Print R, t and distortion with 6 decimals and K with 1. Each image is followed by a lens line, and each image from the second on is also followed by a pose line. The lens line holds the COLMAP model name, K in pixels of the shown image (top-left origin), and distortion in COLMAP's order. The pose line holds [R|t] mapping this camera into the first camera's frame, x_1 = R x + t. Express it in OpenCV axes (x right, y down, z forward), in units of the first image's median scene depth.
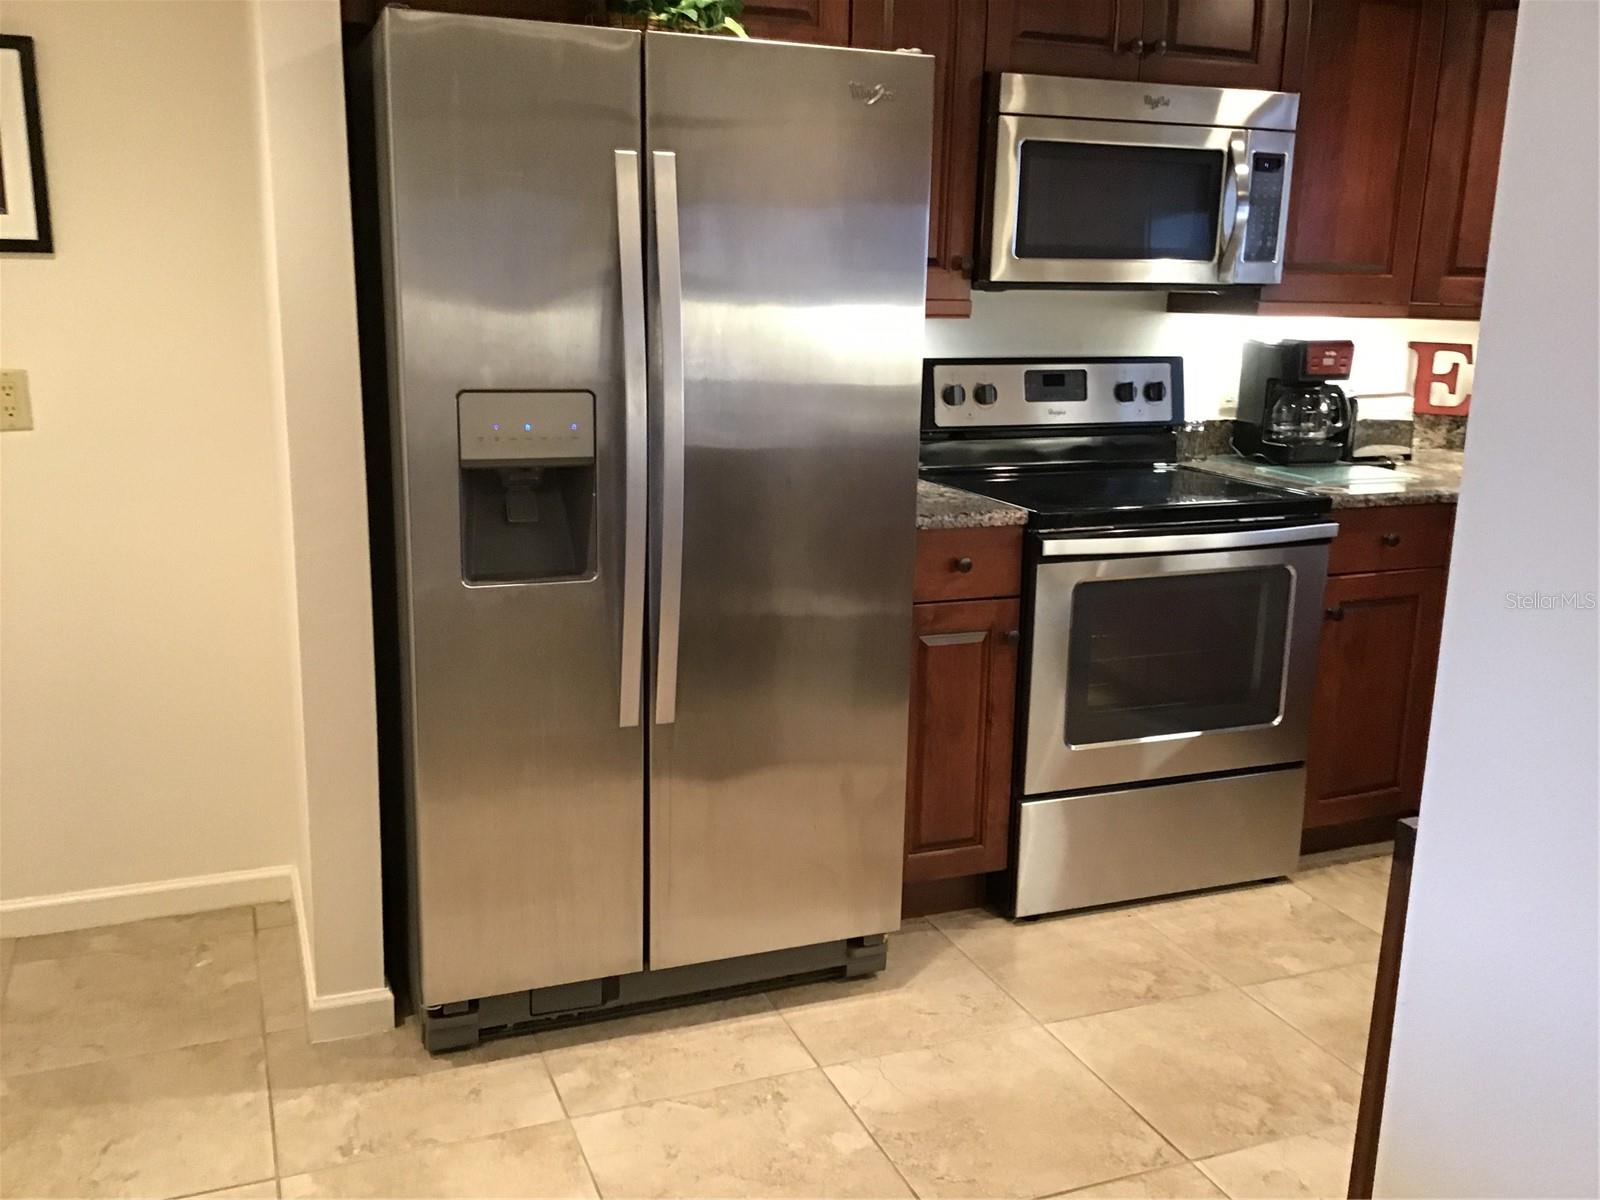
lens RADIAL K [[1434.6, 0, 800.0], [0, 1434.6, 600.0], [0, 0, 1]] dist [0.114174, -0.197336]
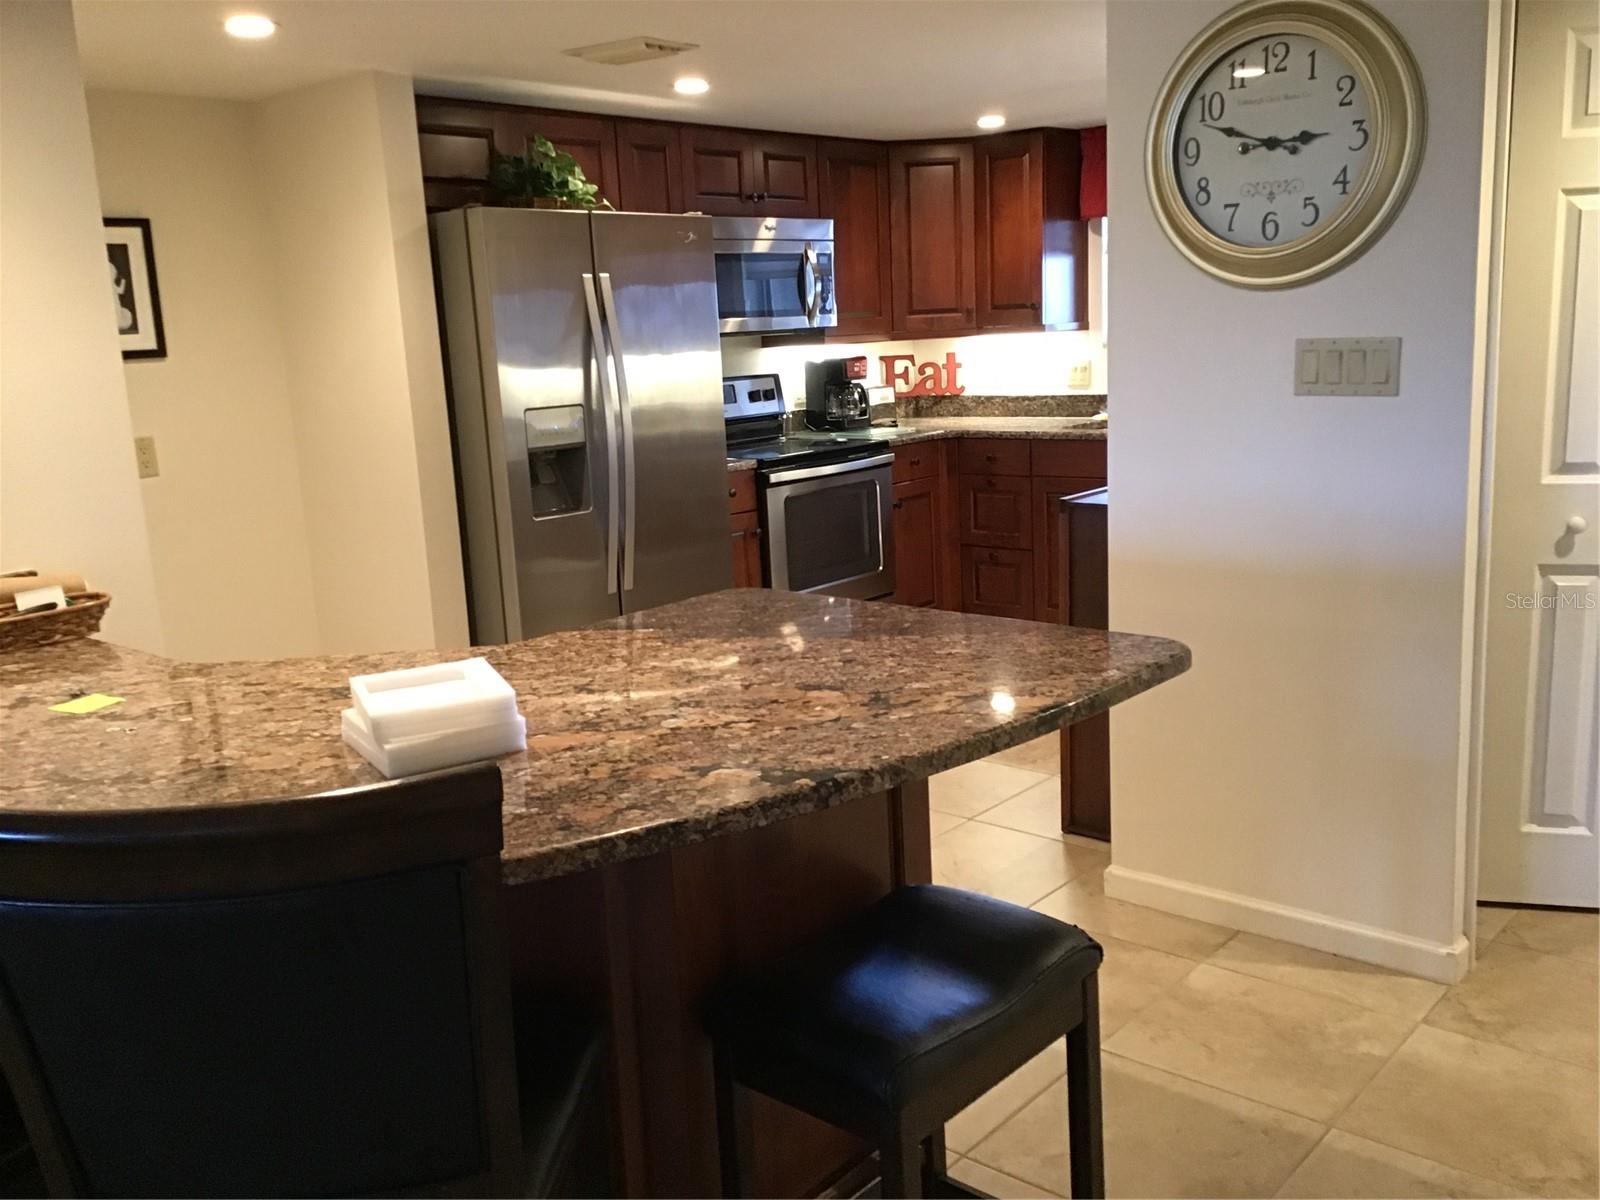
lens RADIAL K [[1434.6, 0, 800.0], [0, 1434.6, 600.0], [0, 0, 1]] dist [0.114174, -0.197336]
pose [[0.887747, -0.152781, 0.434239, -0.499972], [0.170953, 0.985275, -0.002835, 0.103800], [-0.427411, 0.076751, 0.900793, -0.509299]]
